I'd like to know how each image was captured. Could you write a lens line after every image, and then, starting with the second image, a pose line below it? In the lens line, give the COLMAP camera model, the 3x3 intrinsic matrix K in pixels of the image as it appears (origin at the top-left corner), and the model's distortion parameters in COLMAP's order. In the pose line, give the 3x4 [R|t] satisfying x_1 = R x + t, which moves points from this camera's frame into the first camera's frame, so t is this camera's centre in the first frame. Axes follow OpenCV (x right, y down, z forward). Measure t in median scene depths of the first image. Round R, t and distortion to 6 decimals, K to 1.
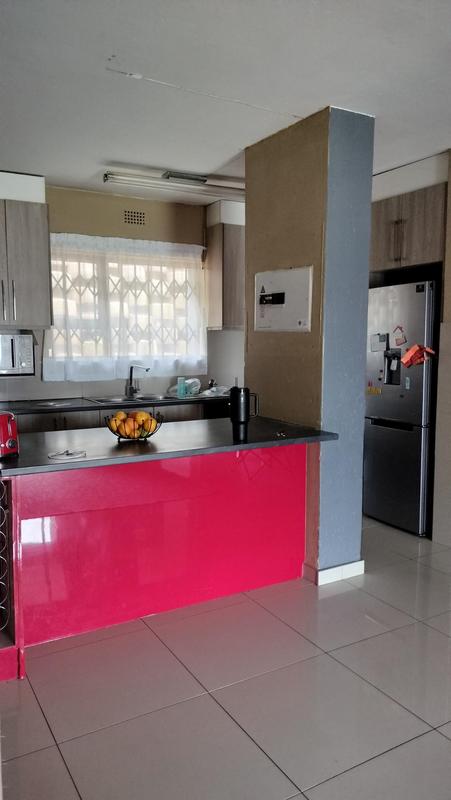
lens RADIAL K [[595.6, 0, 220.0], [0, 595.6, 398.8], [0, 0, 1]] dist [0.092695, -0.099617]
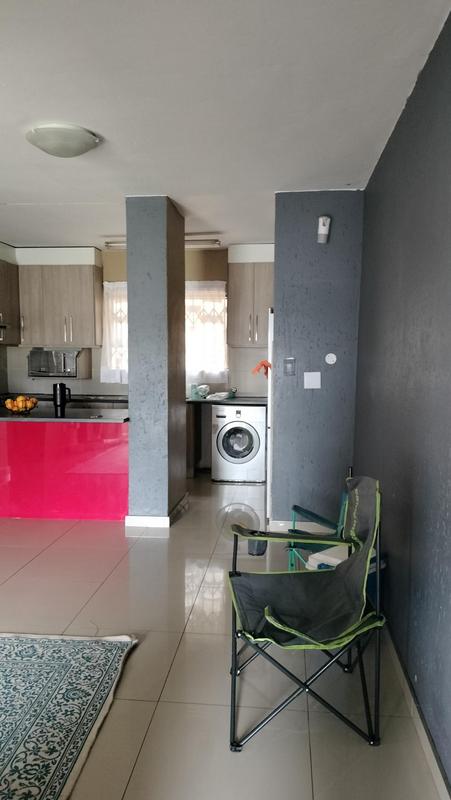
lens RADIAL K [[595.6, 0, 220.0], [0, 595.6, 398.8], [0, 0, 1]] dist [0.092695, -0.099617]
pose [[0.821348, 0.048158, -0.568391, 0.849849], [-0.064942, 0.997846, -0.009300, 0.006327], [0.566718, 0.044551, 0.822706, -0.042303]]
